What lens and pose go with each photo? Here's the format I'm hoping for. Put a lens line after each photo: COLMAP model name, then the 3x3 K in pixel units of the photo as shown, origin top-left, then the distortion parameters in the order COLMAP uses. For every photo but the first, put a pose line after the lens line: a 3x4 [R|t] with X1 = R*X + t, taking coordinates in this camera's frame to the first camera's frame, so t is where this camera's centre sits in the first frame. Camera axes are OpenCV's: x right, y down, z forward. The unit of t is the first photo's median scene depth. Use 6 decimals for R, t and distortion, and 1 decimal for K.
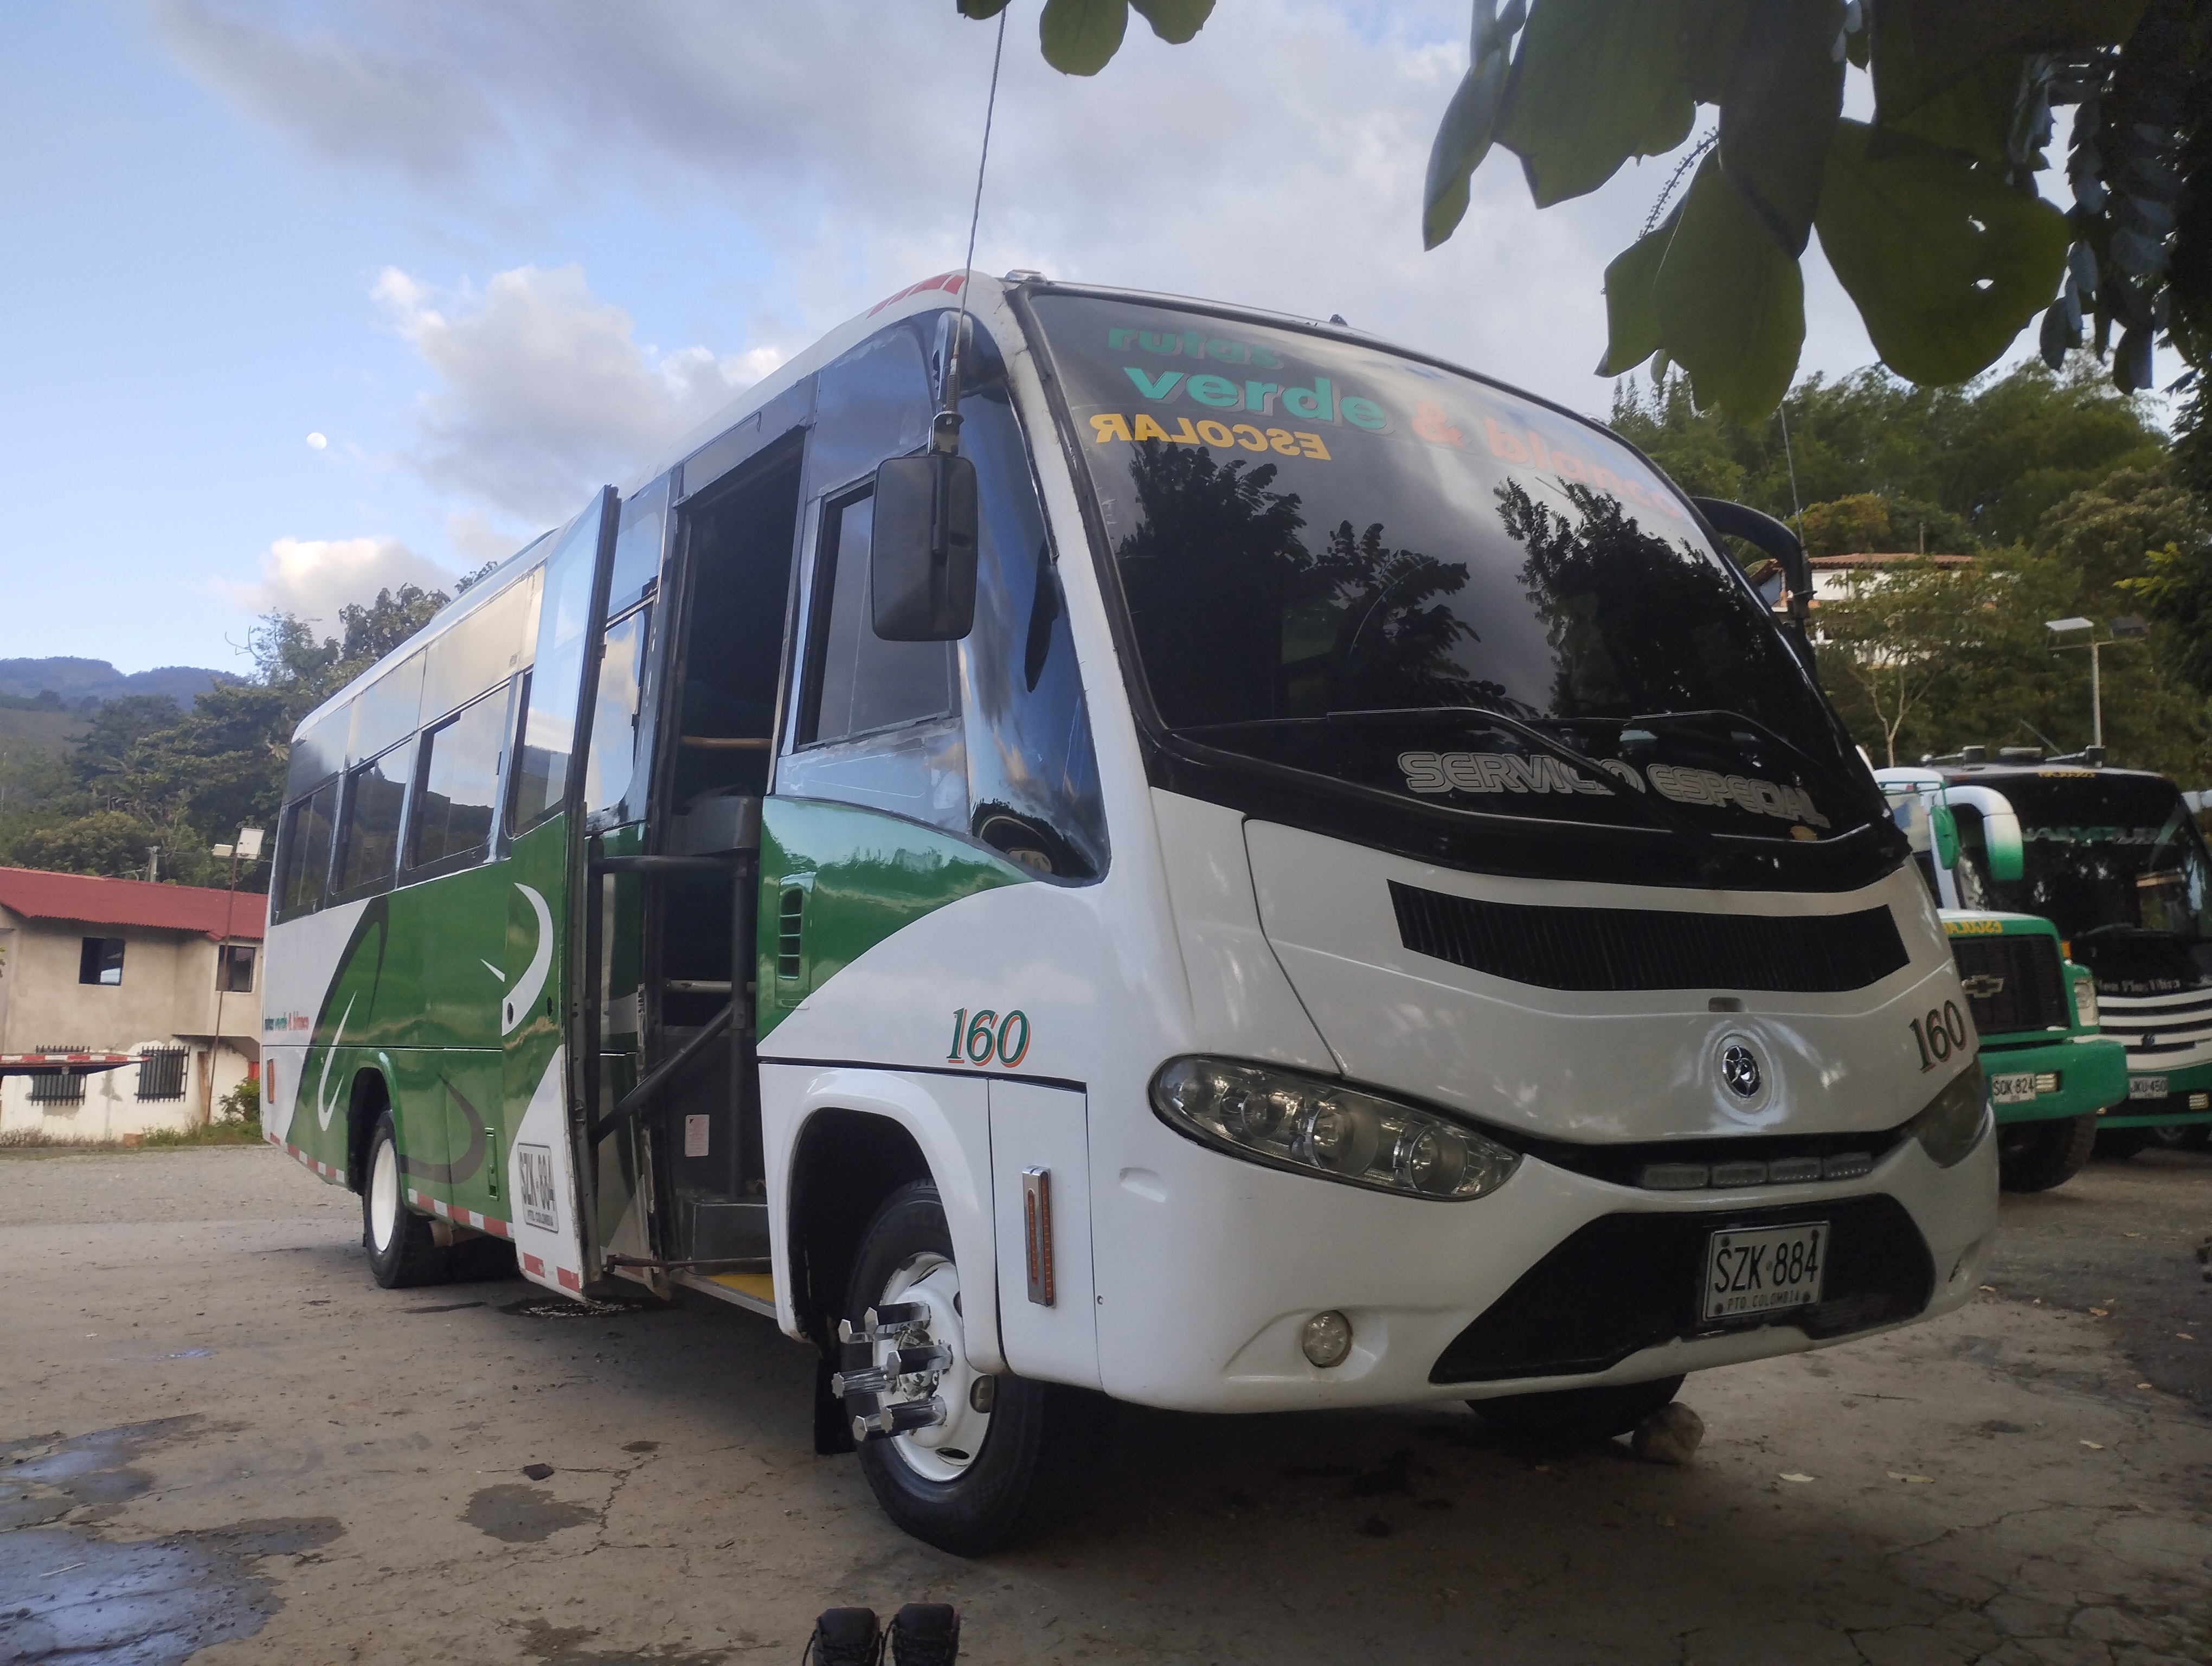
lens RADIAL K [[1819.6, 0, 1111.8], [0, 1819.6, 783.4], [0, 0, 1]] dist [0.046471, -0.005907]
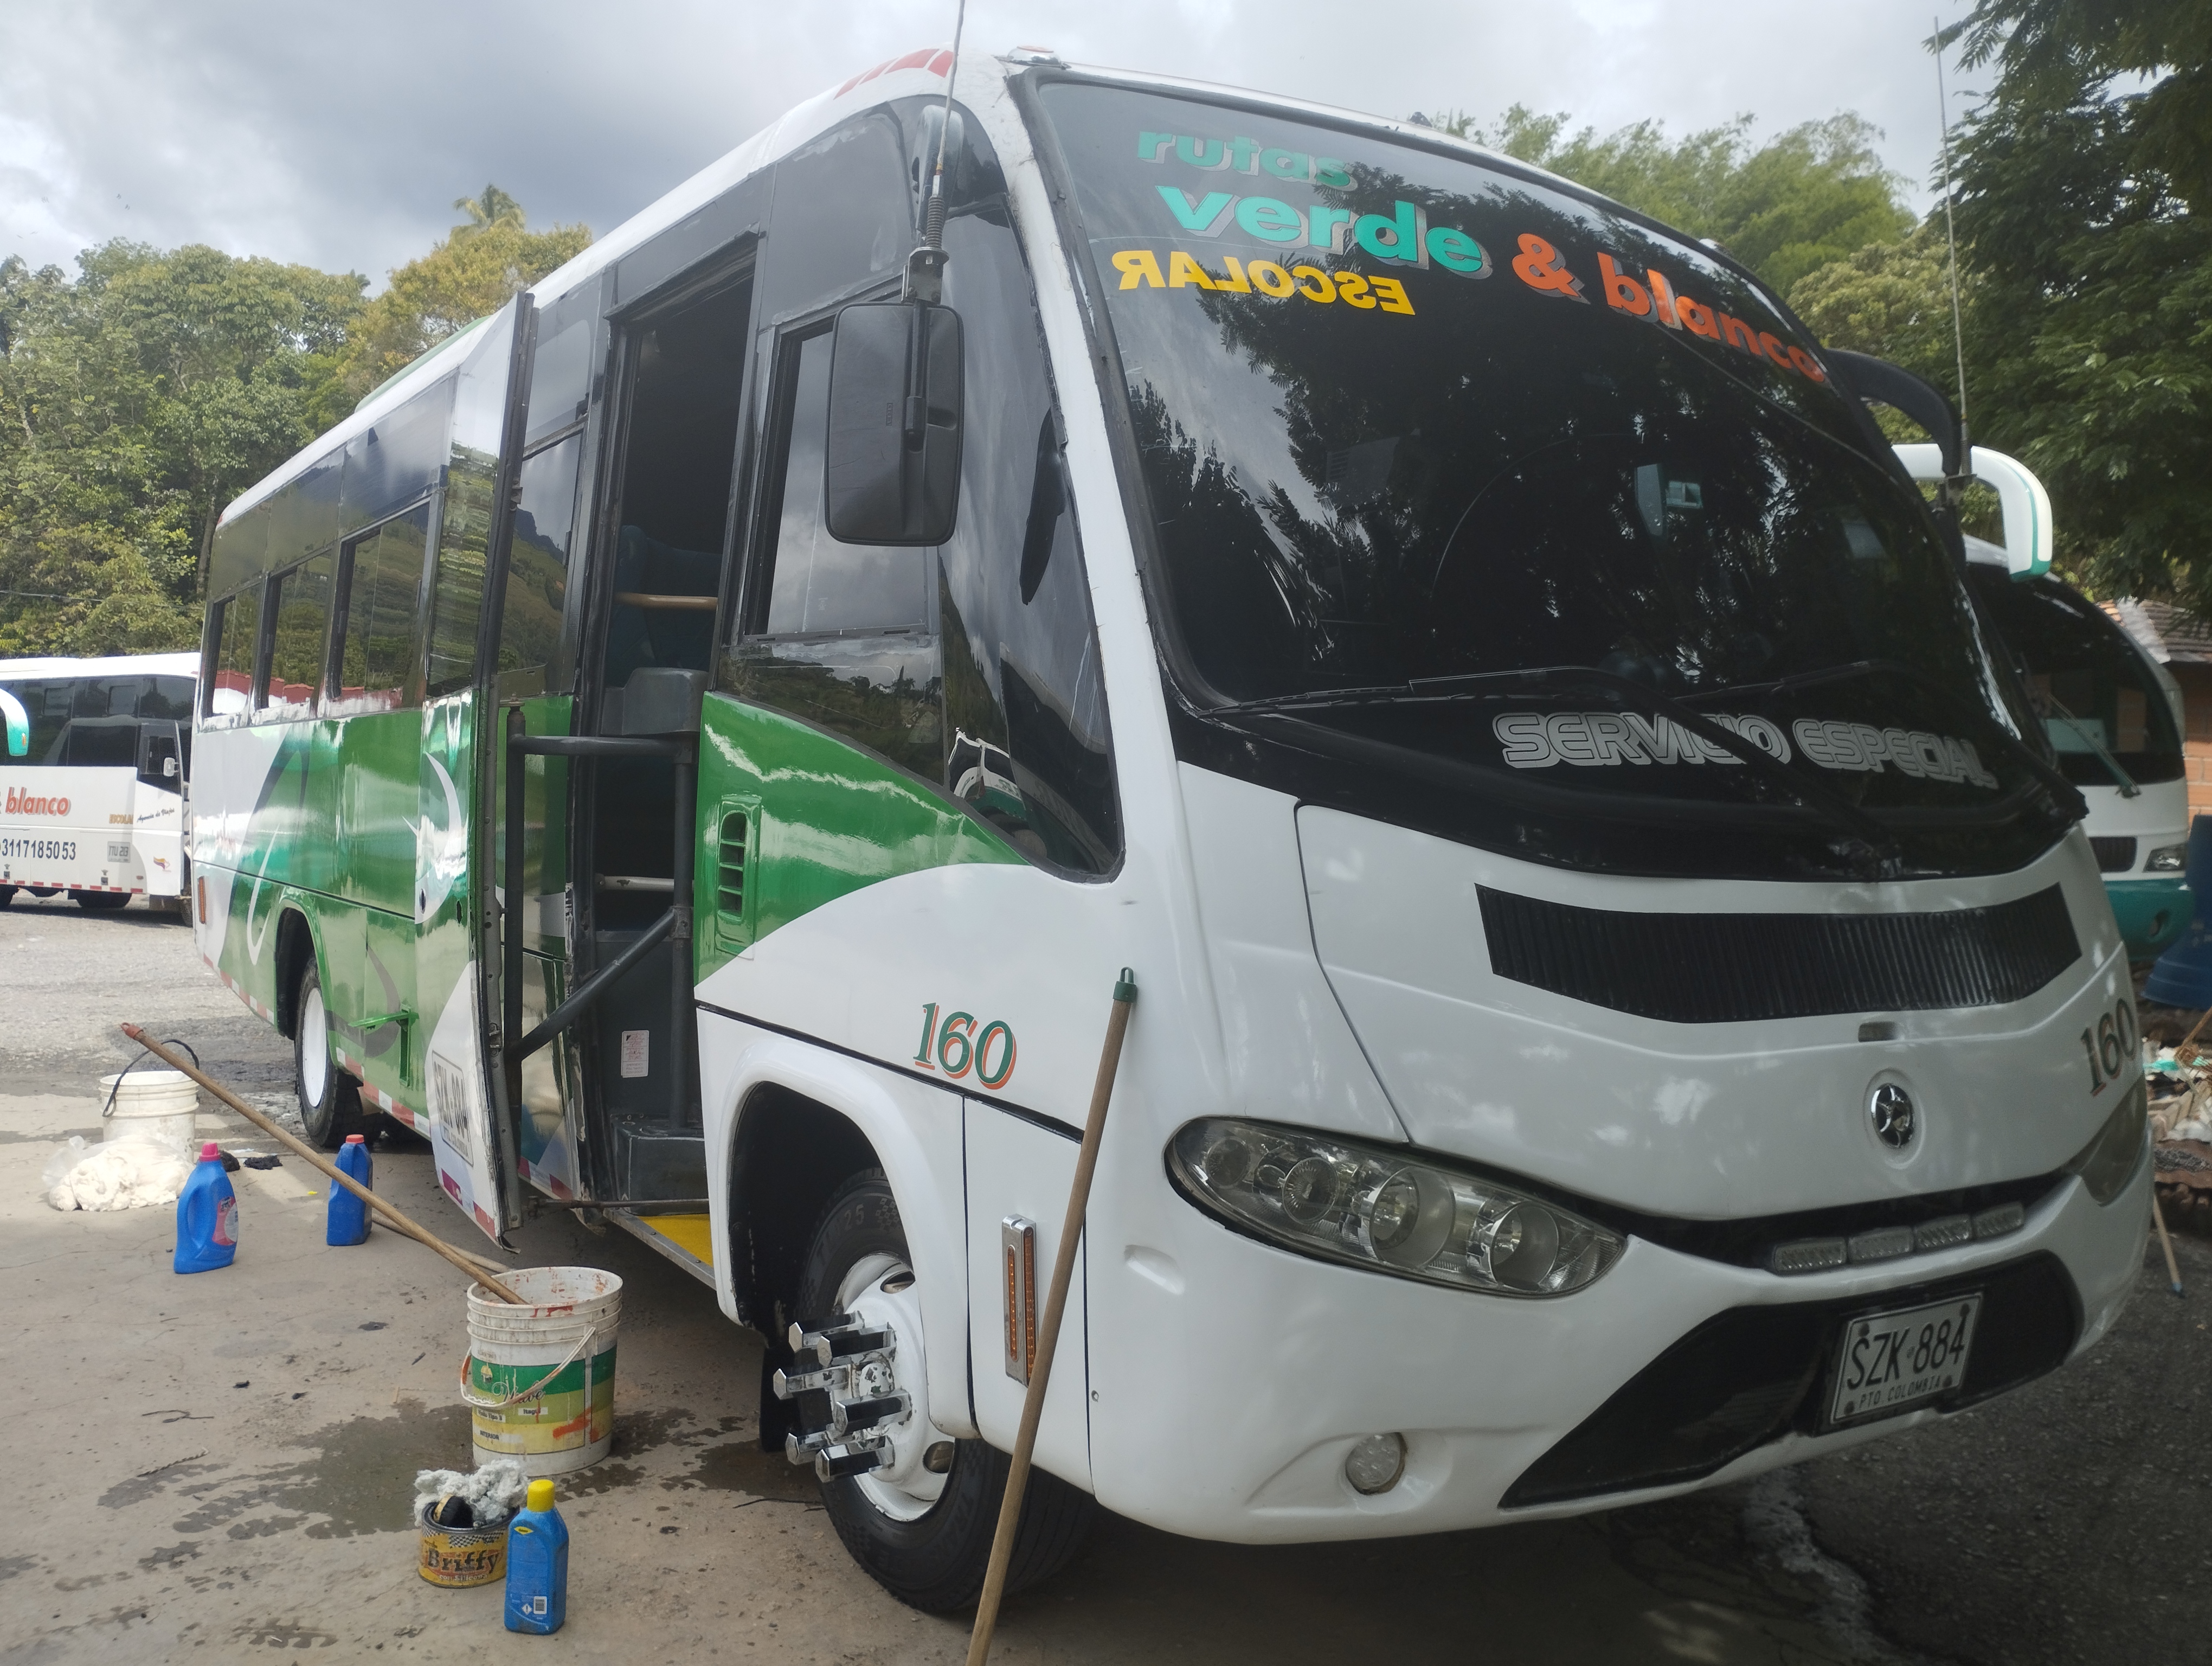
lens RADIAL K [[1819.6, 0, 1111.8], [0, 1819.6, 783.4], [0, 0, 1]] dist [0.046471, -0.005907]
pose [[0.999507, 0.030306, 0.008259, -0.012166], [-0.031093, 0.991893, 0.123211, -0.075042], [-0.004458, -0.123407, 0.992346, 0.205030]]
